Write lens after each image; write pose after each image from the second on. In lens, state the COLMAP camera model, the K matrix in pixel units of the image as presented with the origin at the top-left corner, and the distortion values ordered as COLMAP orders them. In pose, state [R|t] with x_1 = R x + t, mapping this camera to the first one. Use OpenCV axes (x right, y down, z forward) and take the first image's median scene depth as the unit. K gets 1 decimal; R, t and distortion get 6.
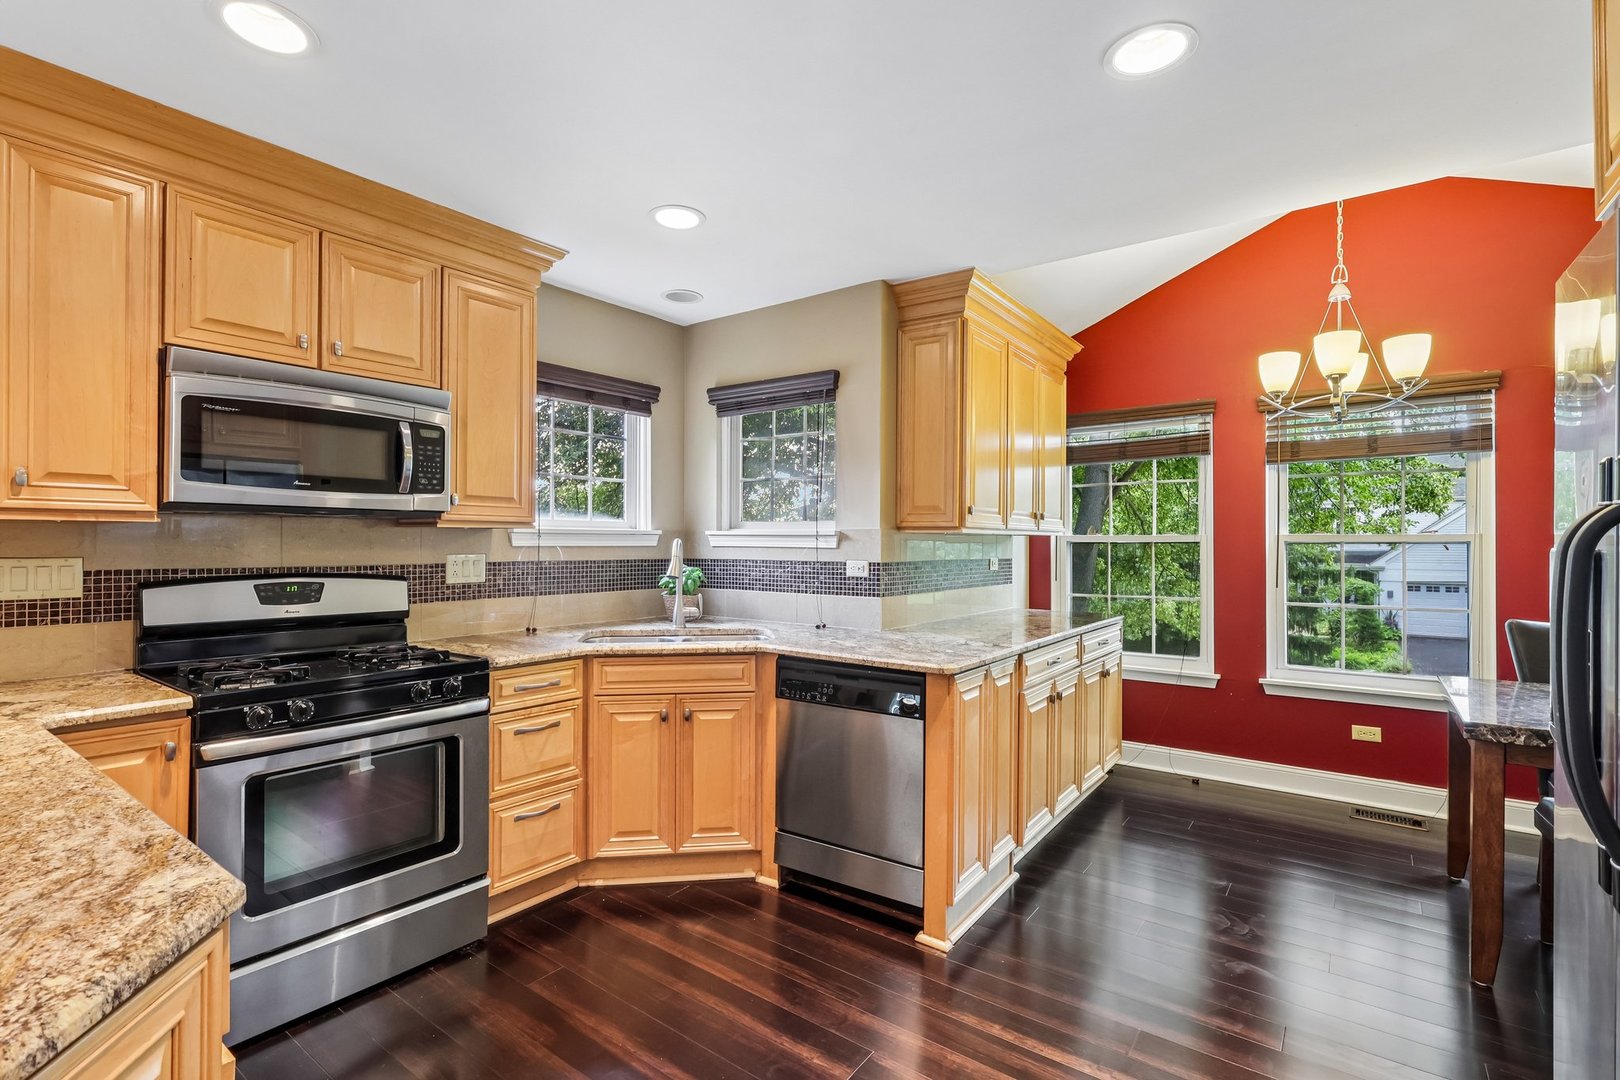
lens RADIAL K [[753.2, 0, 802.9], [0, 753.2, 541.2], [0, 0, 1]] dist [0.000865, -0.000537]
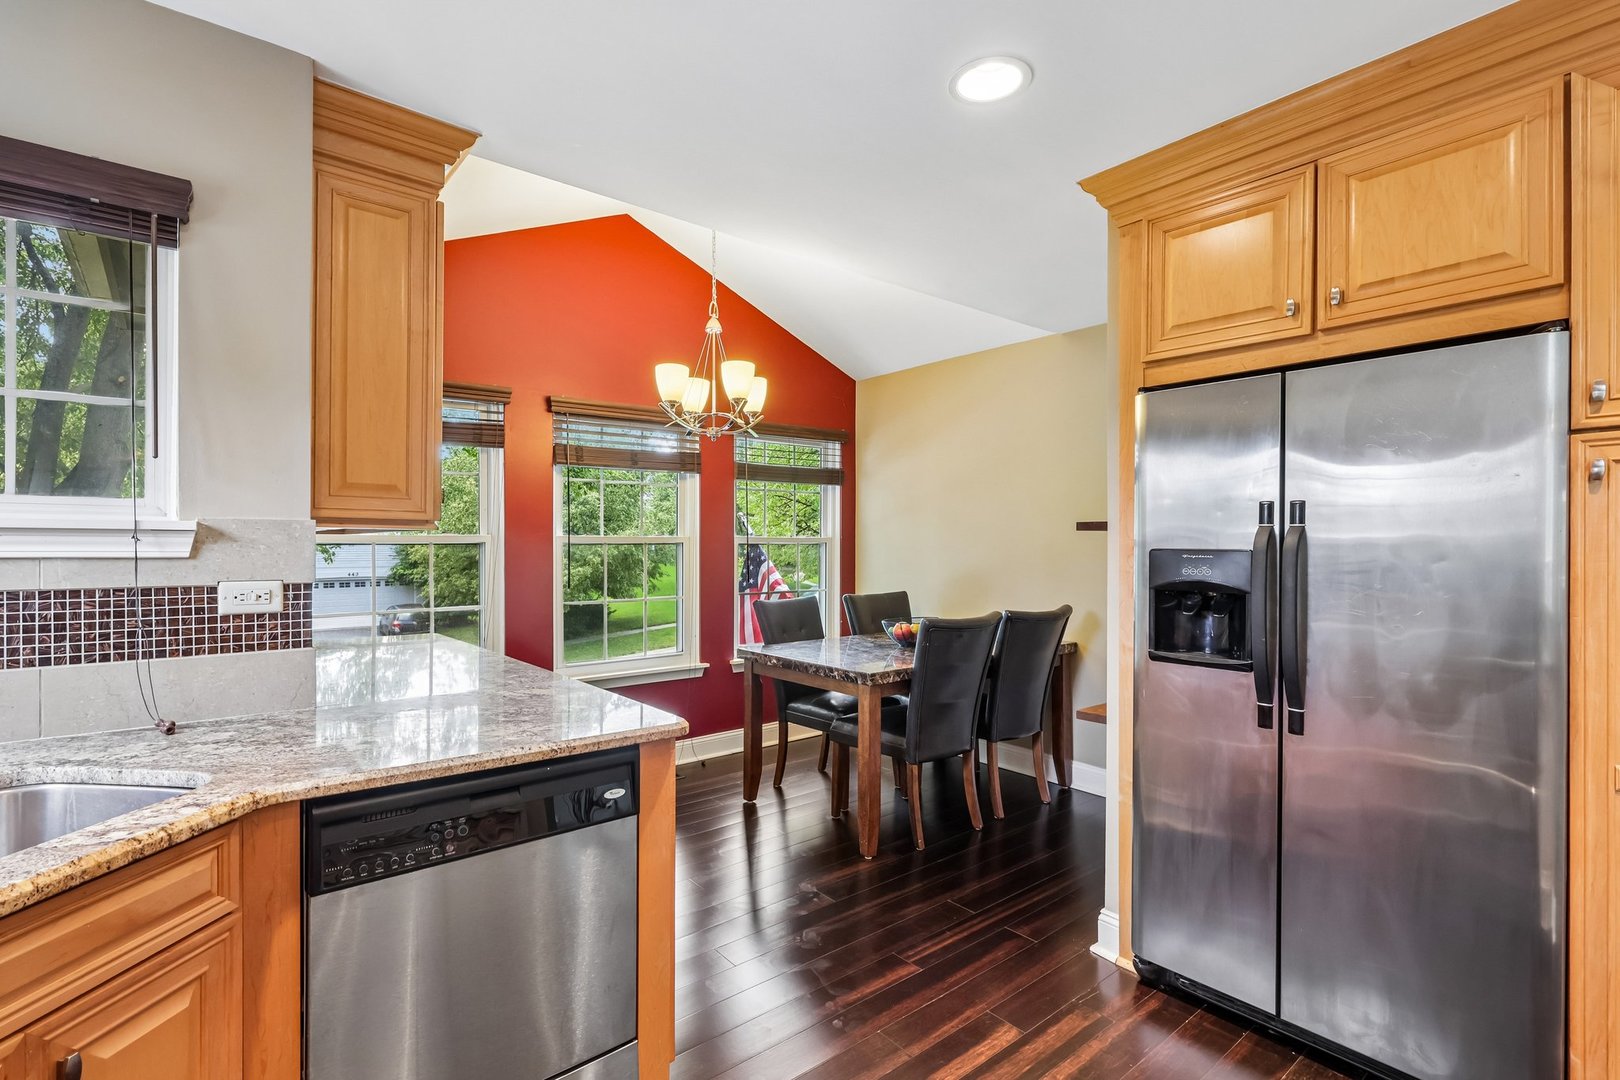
lens RADIAL K [[753.2, 0, 802.9], [0, 753.2, 541.2], [0, 0, 1]] dist [0.000865, -0.000537]
pose [[0.221554, -0.002536, 0.975145, -0.341075], [0.002001, 0.999996, 0.002146, -0.001537], [-0.975146, 0.001476, 0.221558, 0.530590]]
